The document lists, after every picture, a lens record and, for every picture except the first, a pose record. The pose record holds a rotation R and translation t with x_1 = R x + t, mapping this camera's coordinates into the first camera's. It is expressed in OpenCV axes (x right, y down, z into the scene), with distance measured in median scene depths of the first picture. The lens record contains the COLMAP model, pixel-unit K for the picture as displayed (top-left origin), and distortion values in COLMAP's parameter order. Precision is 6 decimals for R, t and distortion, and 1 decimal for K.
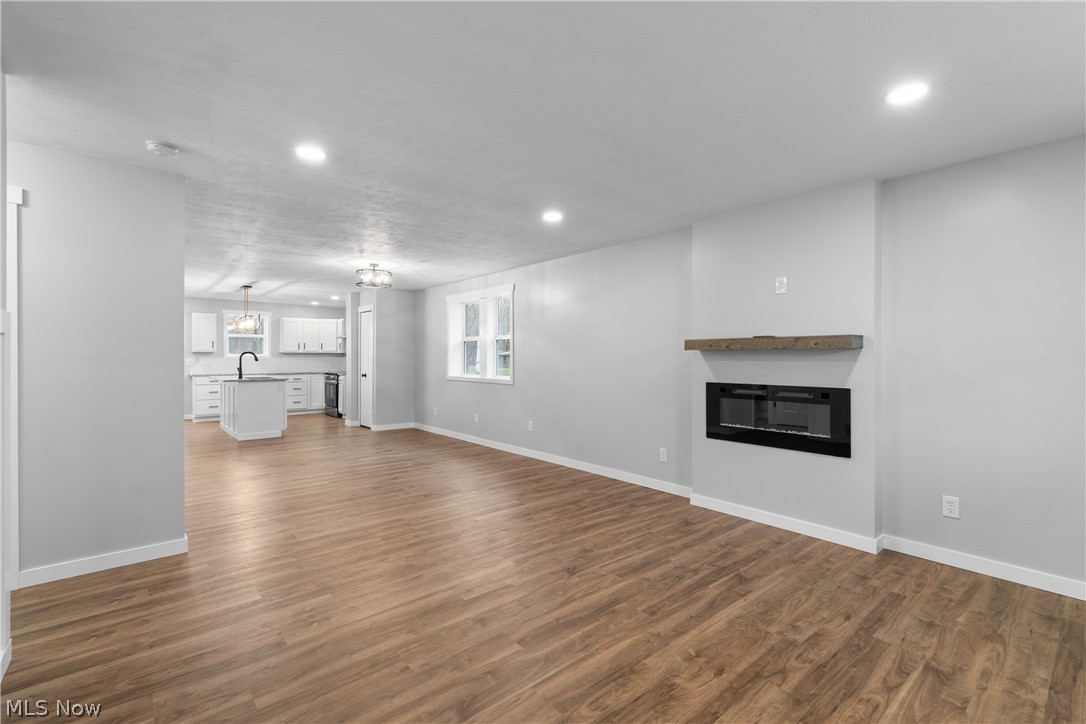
lens RADIAL K [[484.5, 0, 554.8], [0, 484.5, 352.7], [0, 0, 1]] dist [0.000545, 0.000042]
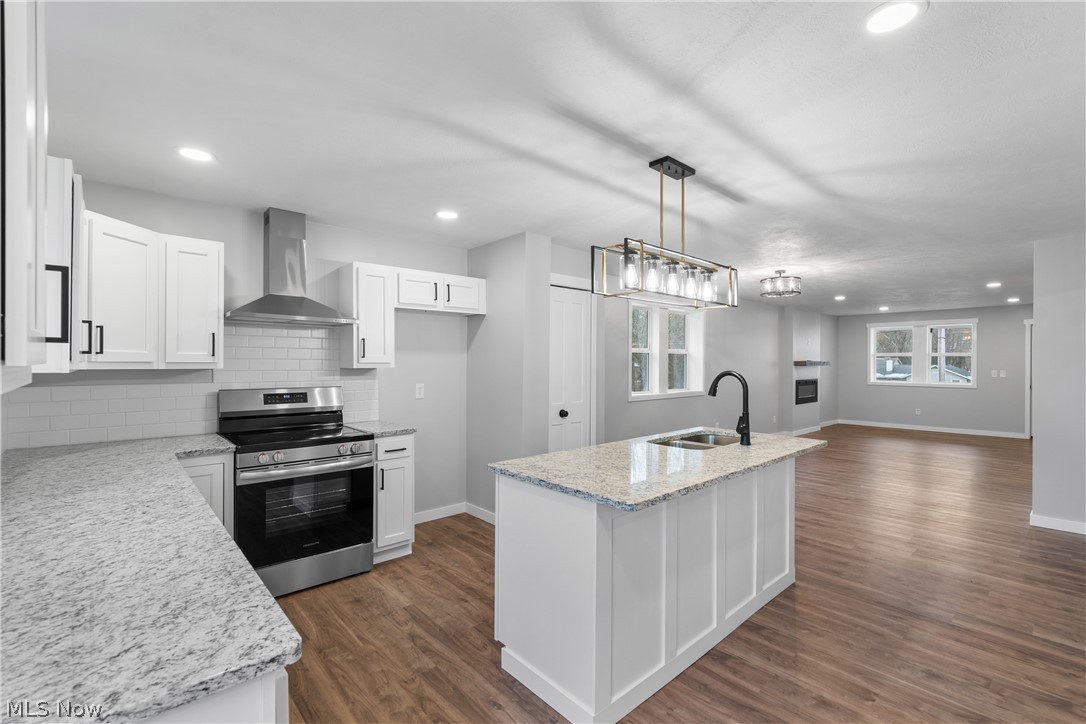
lens RADIAL K [[487.5, 0, 557.3], [0, 487.5, 364.8], [0, 0, 1]] dist [0.001439, 0.000229]
pose [[-0.032105, -0.007604, 0.999456, -1.644478], [-0.010017, 0.999923, 0.007286, -0.013276], [-0.999434, -0.009778, -0.032179, 1.872184]]
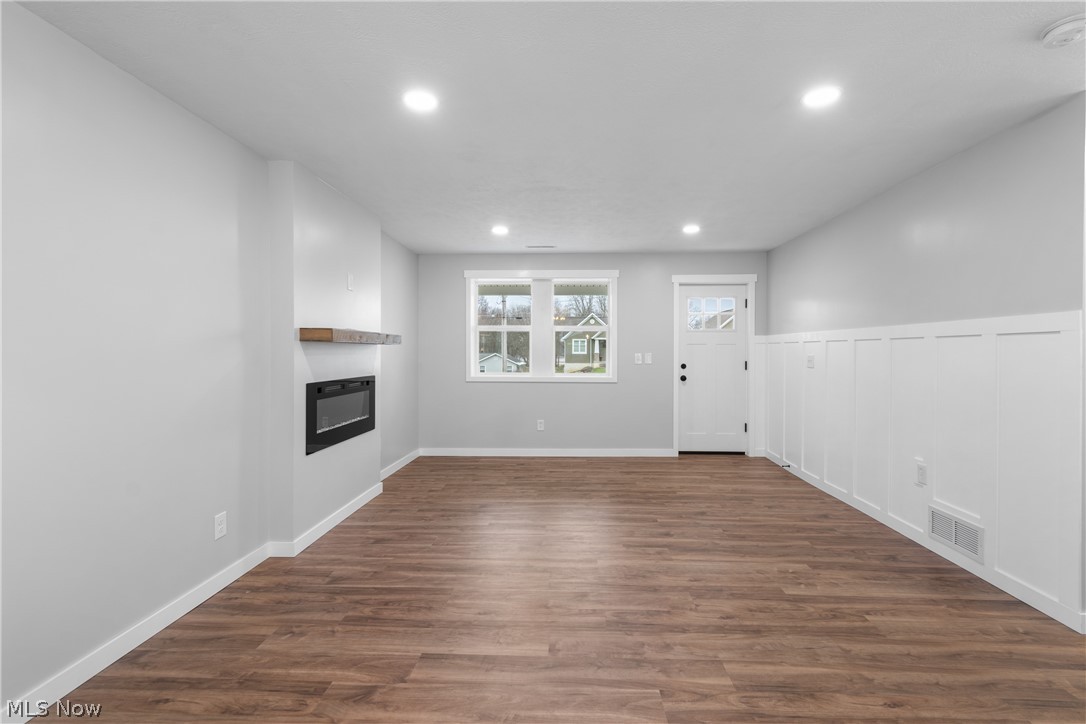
lens RADIAL K [[484.5, 0, 554.8], [0, 484.5, 352.7], [0, 0, 1]] dist [0.000545, 0.000042]
pose [[-0.735087, -0.002898, 0.677966, -0.427922], [-0.006638, 0.999974, -0.002922, 0.009750], [-0.677940, -0.006648, -0.735087, 1.114159]]
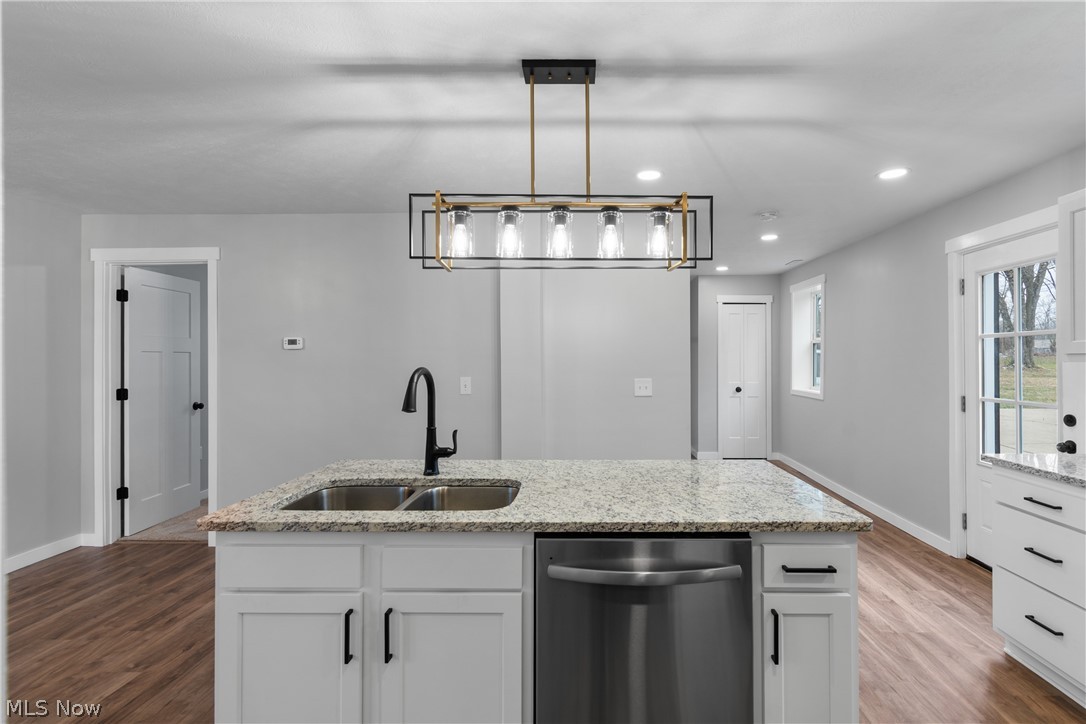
lens RADIAL K [[496.4, 0, 578.9], [0, 496.4, 357.7], [0, 0, 1]] dist [0.004288, 0.000288]
pose [[-0.664215, 0.000872, -0.747541, -0.819901], [0.007063, 0.999962, -0.005109, -0.008169], [0.747509, -0.008673, -0.664196, 1.992245]]
